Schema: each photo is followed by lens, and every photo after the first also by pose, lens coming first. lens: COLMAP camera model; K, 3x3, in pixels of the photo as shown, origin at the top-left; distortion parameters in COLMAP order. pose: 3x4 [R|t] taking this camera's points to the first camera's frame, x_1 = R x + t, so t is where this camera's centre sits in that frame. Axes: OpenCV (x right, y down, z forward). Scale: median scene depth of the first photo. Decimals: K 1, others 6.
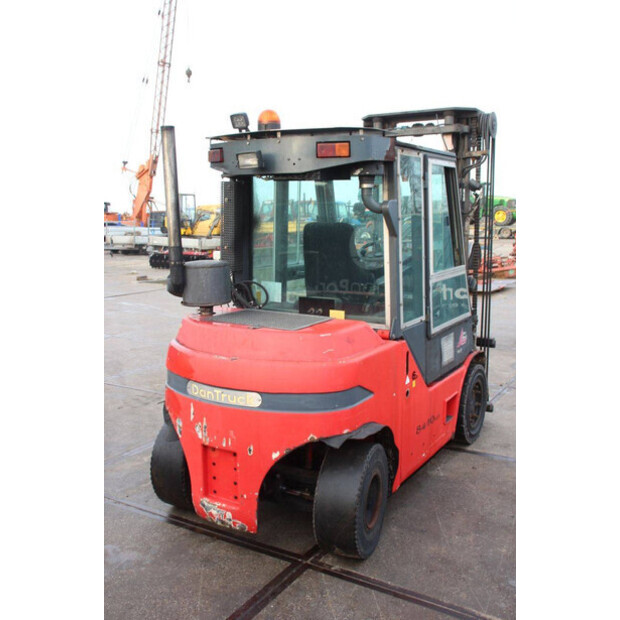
lens RADIAL K [[653.9, 0, 315.7], [0, 653.9, 312.9], [0, 0, 1]] dist [-0.035130, 0.000000]
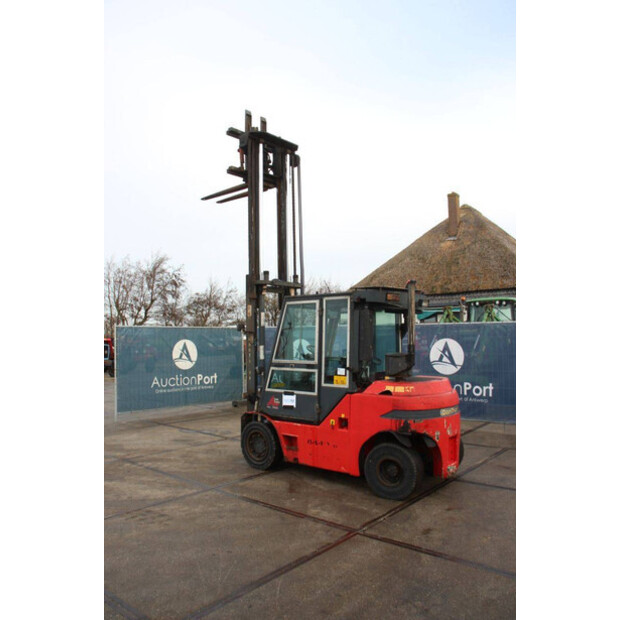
lens RADIAL K [[506.5, 0, 308.3], [0, 506.5, 311.9], [0, 0, 1]] dist [-0.150444, 0.041746]
pose [[0.179143, 0.044046, 0.982837, -1.795414], [0.160612, 0.984286, -0.073386, -0.143017], [-0.970624, 0.171002, 0.169253, 1.096173]]
